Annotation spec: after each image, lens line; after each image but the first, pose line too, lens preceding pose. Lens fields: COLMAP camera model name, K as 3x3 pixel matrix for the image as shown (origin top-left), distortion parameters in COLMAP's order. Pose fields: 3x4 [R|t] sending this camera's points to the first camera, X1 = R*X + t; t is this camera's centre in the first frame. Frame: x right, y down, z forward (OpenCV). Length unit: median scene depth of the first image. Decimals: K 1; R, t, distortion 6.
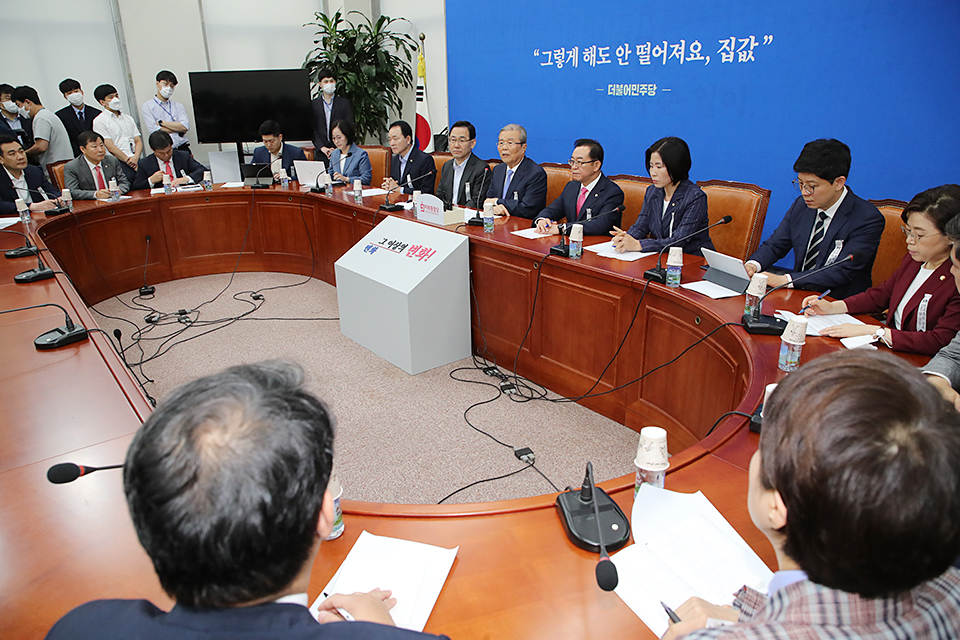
lens RADIAL K [[652.2, 0, 480.0], [0, 652.2, 320.0], [0, 0, 1]] dist [-0.064689, 0.003202]
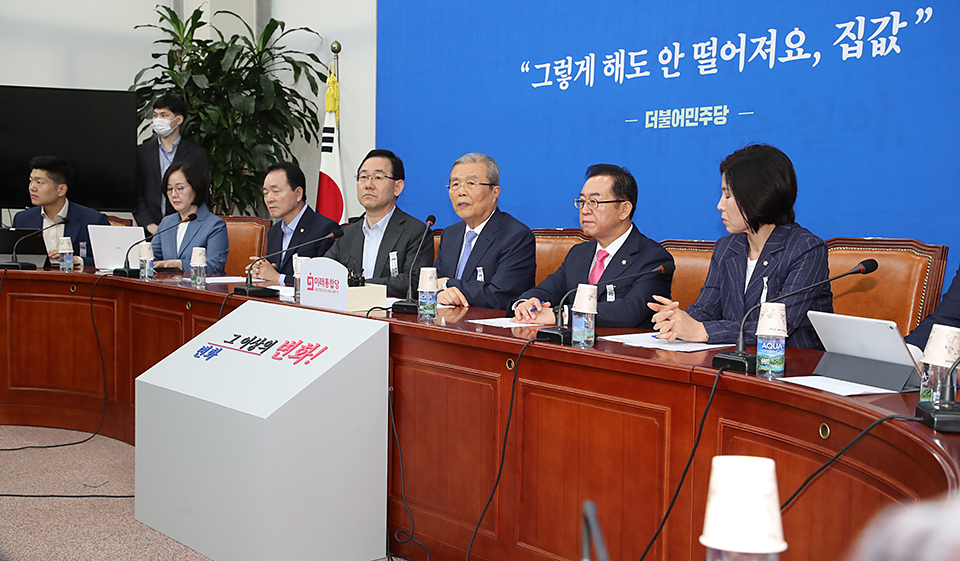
lens RADIAL K [[1116.3, 0, 480.0], [0, 1116.3, 280.5], [0, 0, 1]] dist [0.115142, 0.042941]
pose [[0.998741, 0.034663, 0.036252, 0.017251], [-0.023265, 0.960472, -0.277404, 0.071955], [-0.044435, 0.276211, 0.960069, 0.071255]]
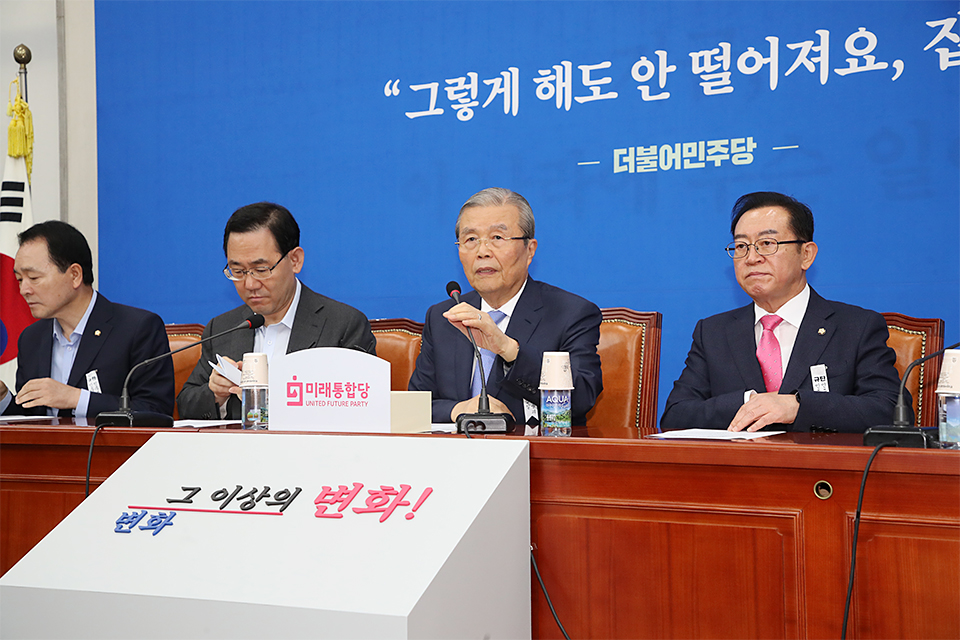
lens RADIAL K [[1500.6, 0, 480.0], [0, 1500.6, 320.0], [0, 0, 1]] dist [0.241060, 0.073152]
pose [[0.923013, 0.021506, 0.384166, -0.248581], [0.120958, 0.931599, -0.342771, 0.052018], [-0.365261, 0.362851, 0.857277, 0.264559]]
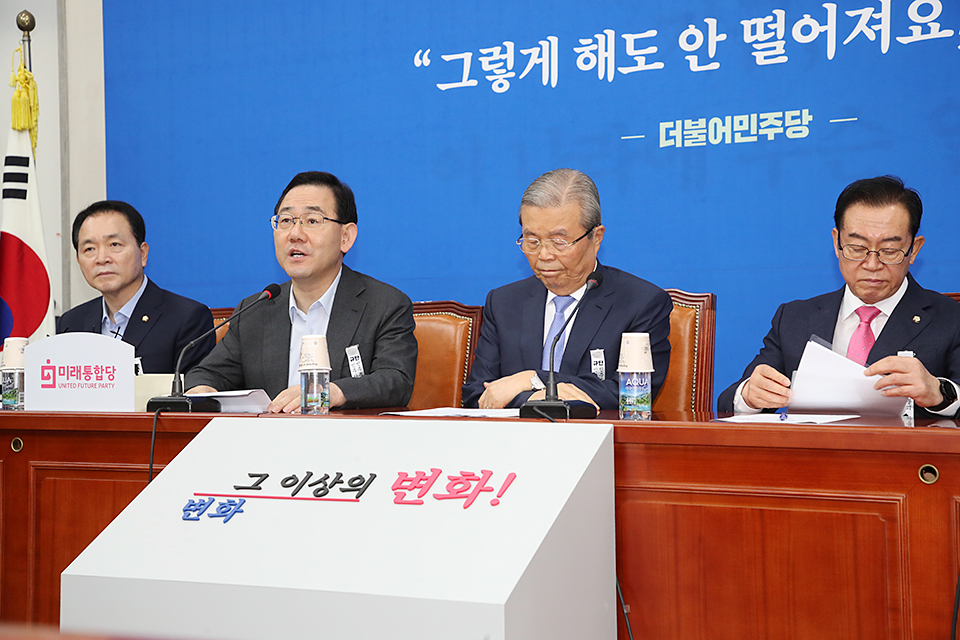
lens RADIAL K [[1594.8, 0, 480.0], [0, 1594.8, 320.0], [0, 0, 1]] dist [0.248911, 0.132804]
pose [[0.918185, 0.016182, 0.395821, -0.288071], [0.126795, 0.934600, -0.332333, 0.053995], [-0.375312, 0.355332, 0.856084, 0.266624]]
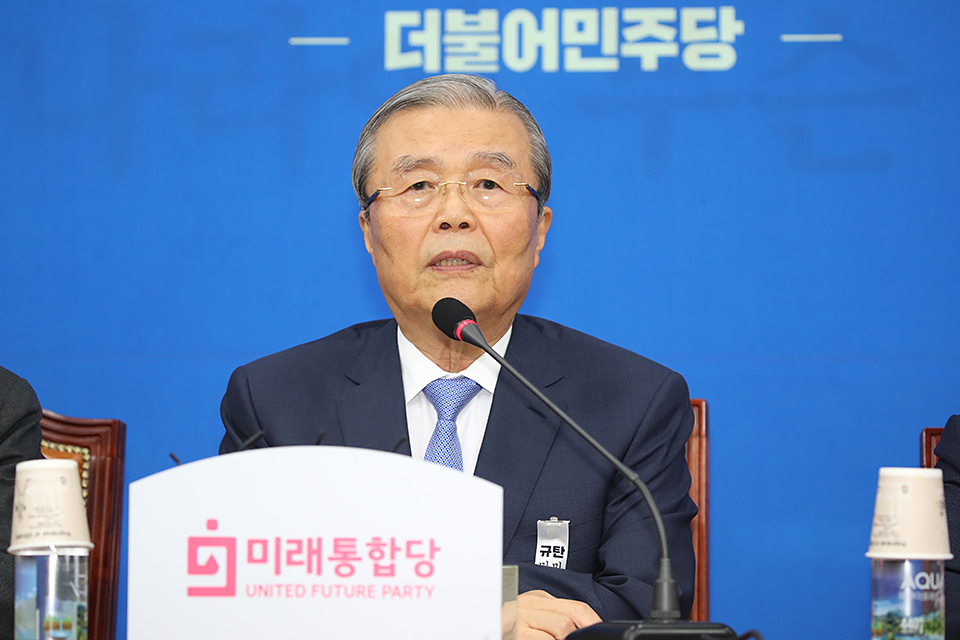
lens RADIAL K [[3737.0, 0, 480.0], [0, 3737.0, 320.0], [0, 0, 1]] dist [0.077588, -0.293981]
pose [[0.694521, 0.072328, 0.715827, -0.486100], [0.226707, 0.922249, -0.313145, 0.017810], [-0.682820, 0.379769, 0.624125, 0.423243]]
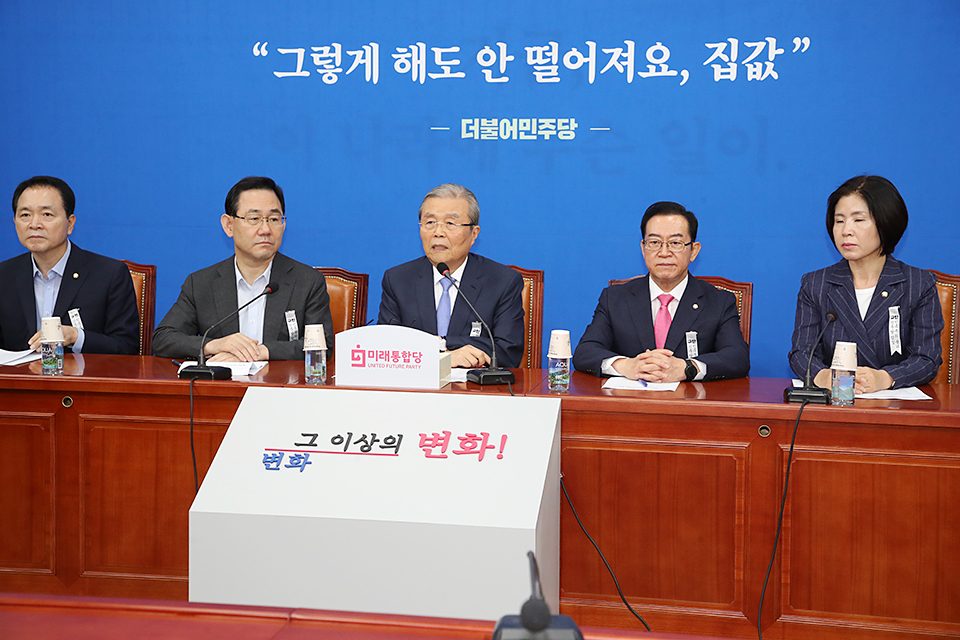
lens RADIAL K [[1459.6, 0, 480.0], [0, 1459.6, 320.0], [0, 0, 1]] dist [0.235143, -0.013129]
pose [[0.759353, -0.041179, 0.649375, -0.565791], [0.200382, 0.964292, -0.173171, -0.008679], [-0.619056, 0.261621, 0.740489, 0.181257]]
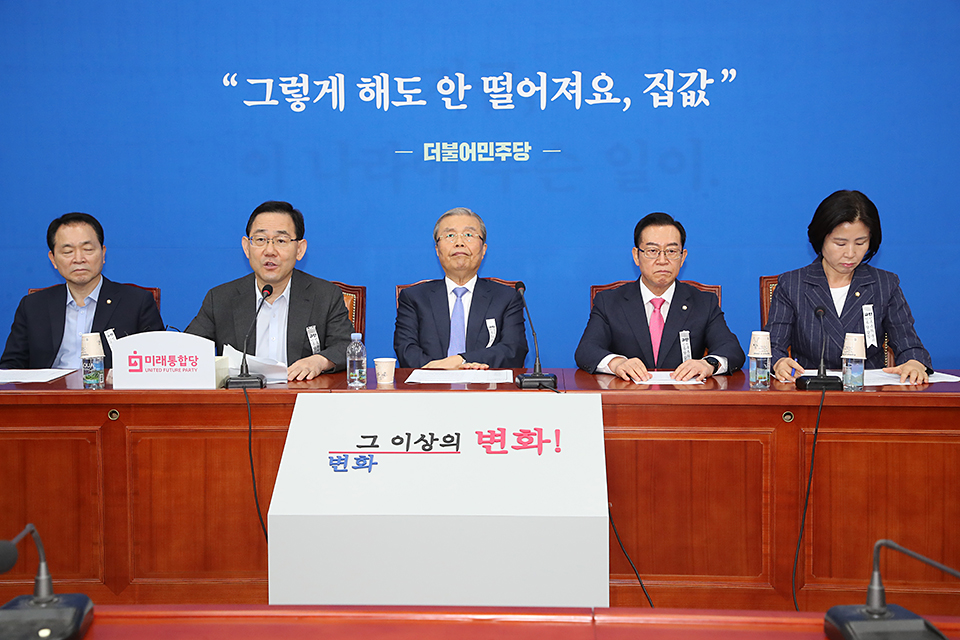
lens RADIAL K [[1278.2, 0, 480.0], [0, 1278.2, 320.0], [0, 0, 1]] dist [0.166442, 0.035709]
pose [[0.657862, -0.053529, 0.751234, -0.623405], [0.250919, 0.956062, -0.151608, -0.042155], [-0.710111, 0.288235, 0.642389, 0.312740]]
